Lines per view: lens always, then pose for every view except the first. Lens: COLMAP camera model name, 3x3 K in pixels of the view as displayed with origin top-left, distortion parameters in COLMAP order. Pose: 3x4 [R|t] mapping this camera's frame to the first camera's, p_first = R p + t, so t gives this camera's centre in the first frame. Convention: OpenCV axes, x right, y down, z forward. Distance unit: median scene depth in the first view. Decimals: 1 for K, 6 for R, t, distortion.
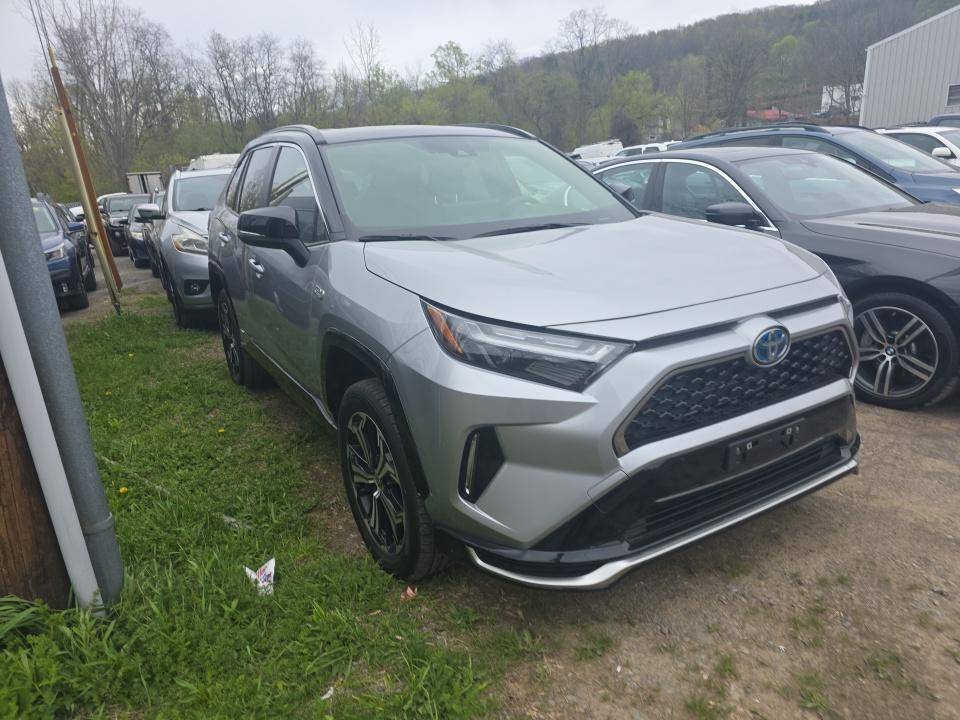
lens RADIAL K [[701.9, 0, 480.0], [0, 701.9, 379.2], [0, 0, 1]] dist [0.023215, -0.004138]
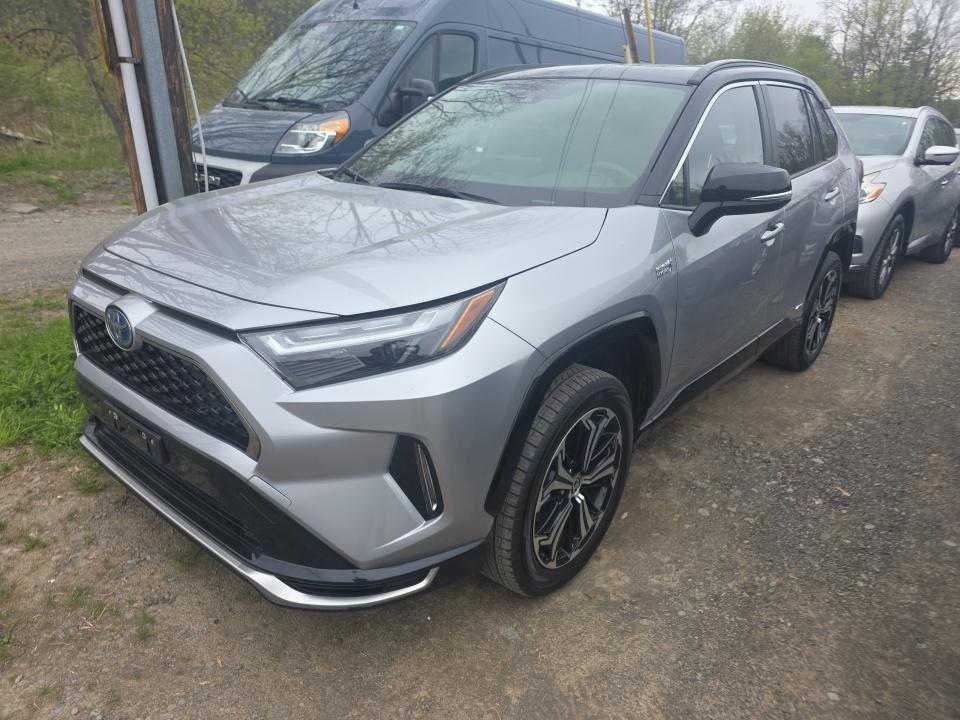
lens RADIAL K [[700.0, 0, 480.0], [0, 700.0, 360.0], [0, 0, 1]] dist [0.018161, -0.007512]
pose [[0.258581, 0.380919, -0.887714, 0.198714], [-0.313081, 0.902412, 0.296029, -0.062331], [0.913847, 0.201379, 0.352605, 0.160911]]
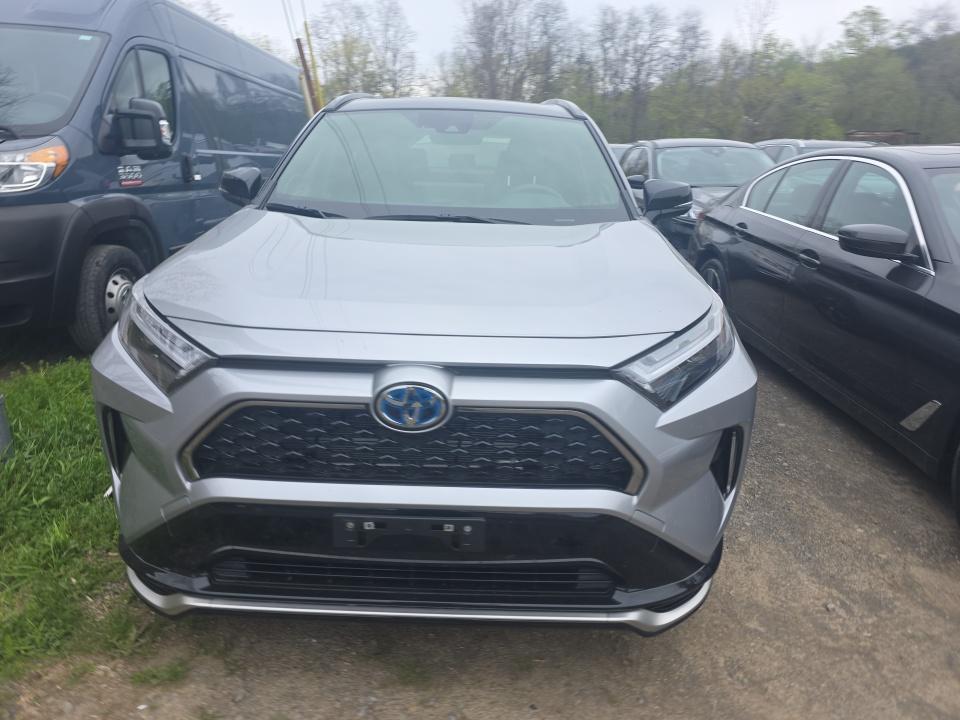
lens RADIAL K [[700.0, 0, 480.0], [0, 700.0, 360.0], [0, 0, 1]] dist [0.018161, -0.007512]
pose [[0.823628, 0.230999, -0.517954, 0.123389], [-0.224821, 0.971451, 0.075751, -0.024482], [0.520666, 0.054056, 0.852048, 0.059130]]
